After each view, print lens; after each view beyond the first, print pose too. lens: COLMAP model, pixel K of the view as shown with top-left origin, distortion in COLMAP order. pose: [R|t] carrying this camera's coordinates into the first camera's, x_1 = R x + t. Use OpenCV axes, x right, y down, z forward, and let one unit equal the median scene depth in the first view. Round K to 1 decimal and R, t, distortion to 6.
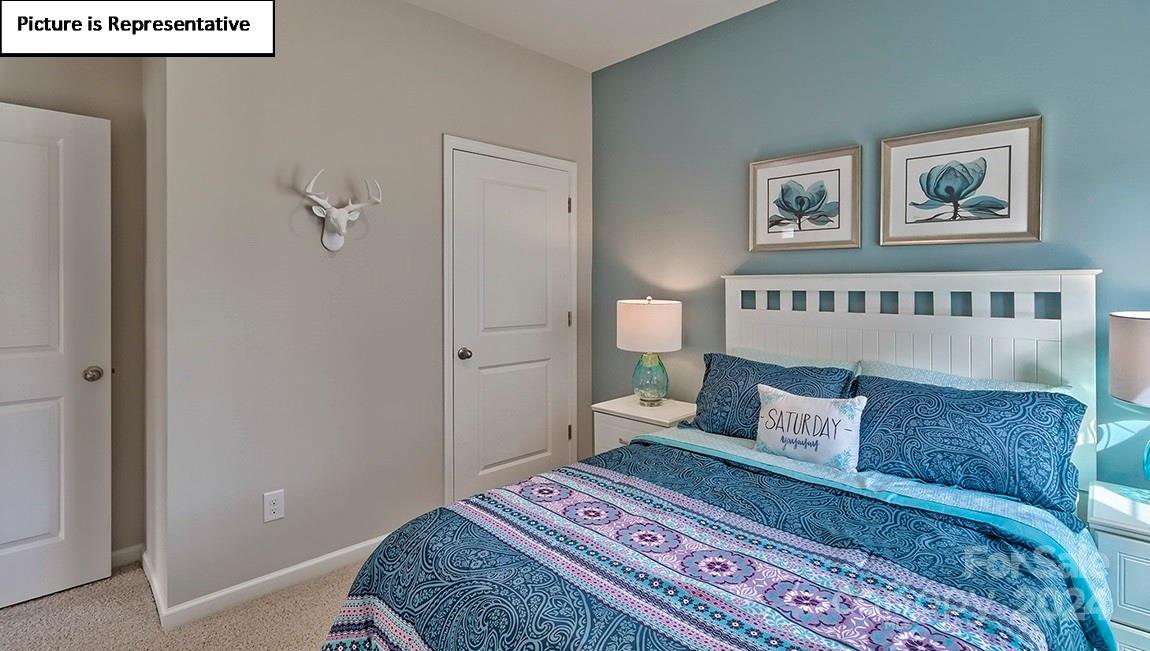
lens RADIAL K [[529.3, 0, 581.3], [0, 529.3, 312.8], [0, 0, 1]] dist [0.002864, 0.000148]
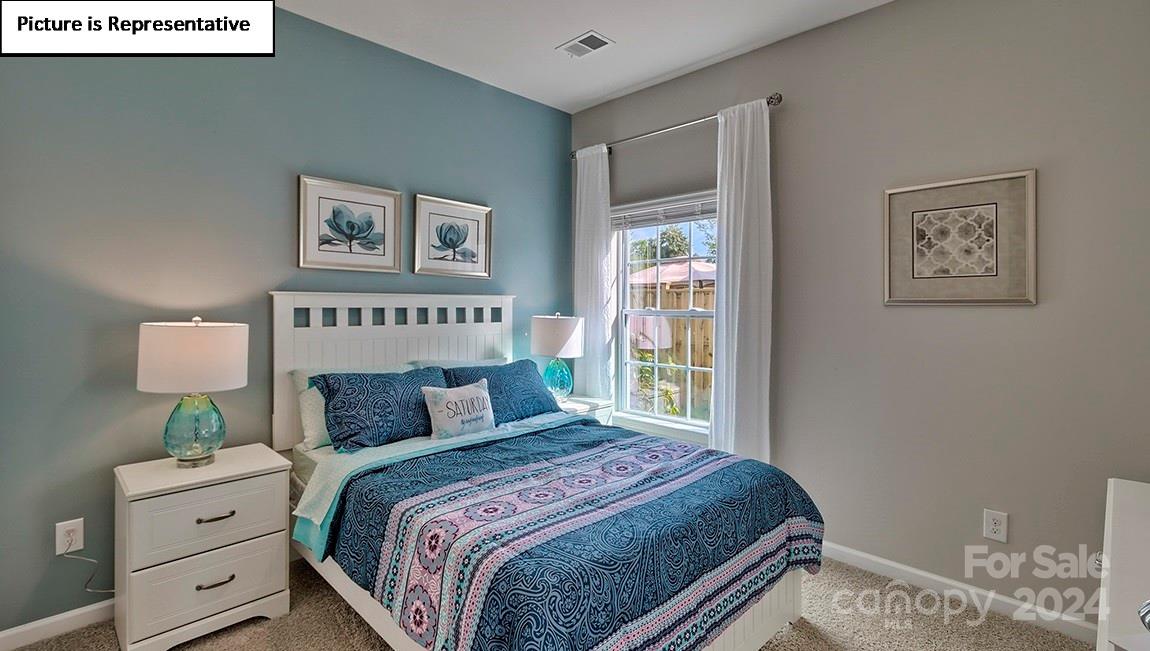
lens RADIAL K [[529.3, 0, 581.3], [0, 529.3, 312.8], [0, 0, 1]] dist [0.002864, 0.000148]
pose [[-0.000606, -0.014257, 0.999898, -0.758682], [0.048375, 0.998727, 0.014269, -0.026211], [-0.998829, 0.048379, 0.000084, 0.587201]]
